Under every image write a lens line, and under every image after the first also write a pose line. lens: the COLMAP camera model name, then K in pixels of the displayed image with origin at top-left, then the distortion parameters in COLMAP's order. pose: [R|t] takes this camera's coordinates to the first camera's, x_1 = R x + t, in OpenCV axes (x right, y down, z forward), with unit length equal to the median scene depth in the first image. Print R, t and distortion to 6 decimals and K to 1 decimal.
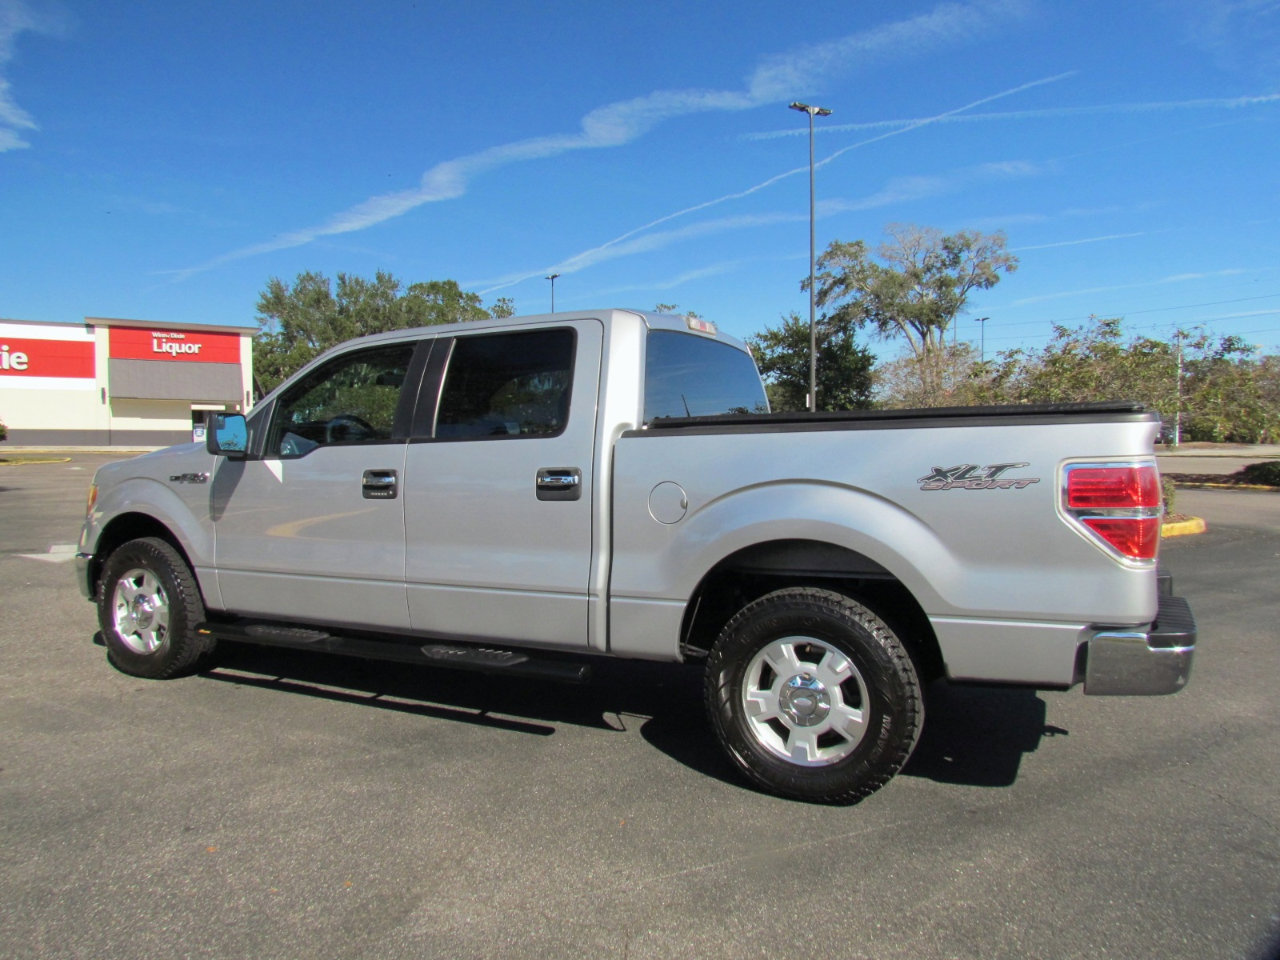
lens RADIAL K [[917.8, 0, 641.2], [0, 917.8, 461.5], [0, 0, 1]] dist [-0.006431, -0.031924]
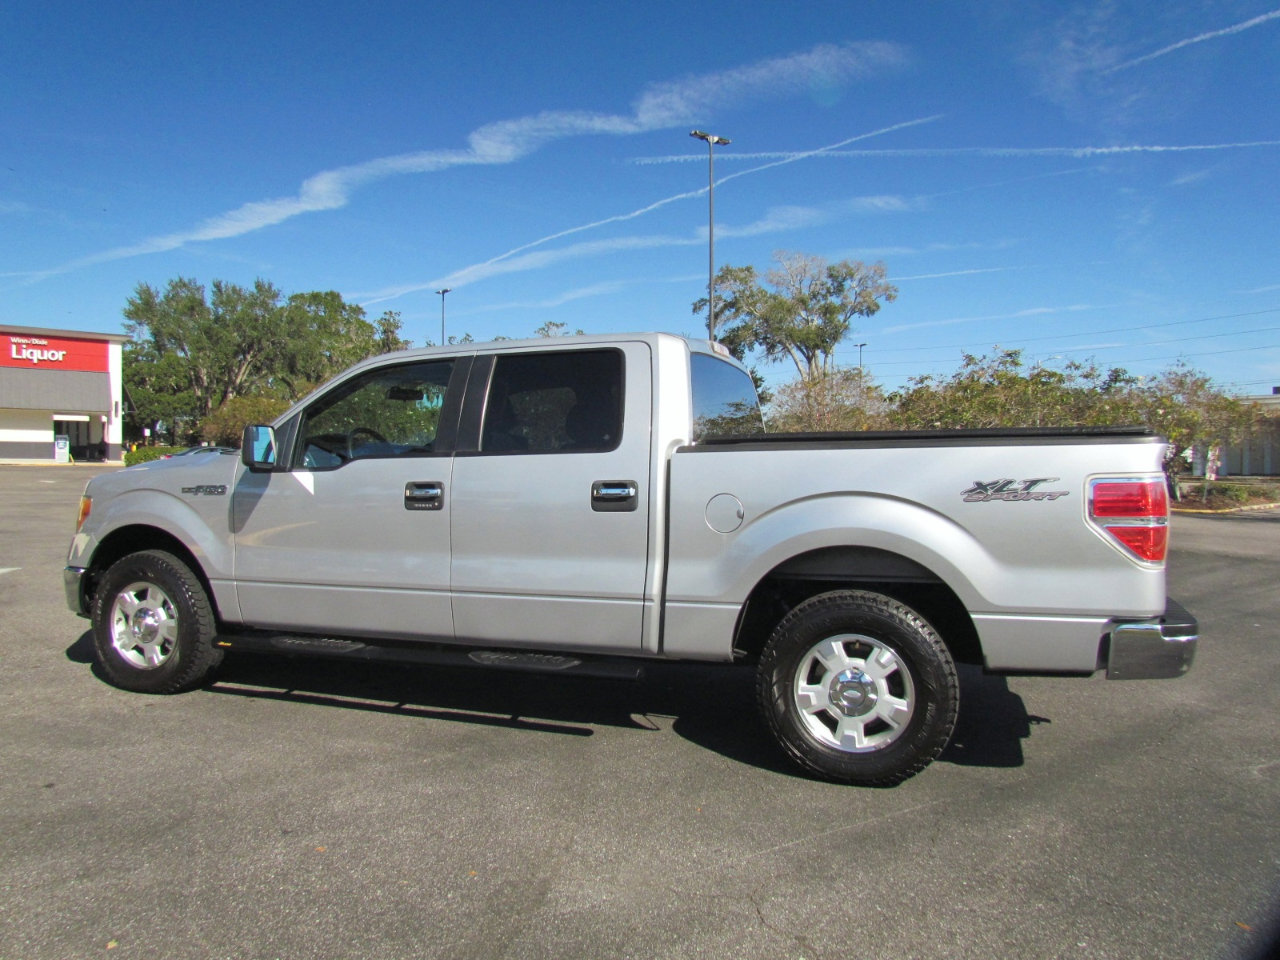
lens RADIAL K [[917.8, 0, 641.2], [0, 917.8, 461.5], [0, 0, 1]] dist [-0.006431, -0.031924]
pose [[0.991632, 0.009197, 0.128768, -0.167003], [-0.006646, 0.999773, -0.020225, 0.005198], [-0.128925, 0.019200, 0.991468, -0.048829]]
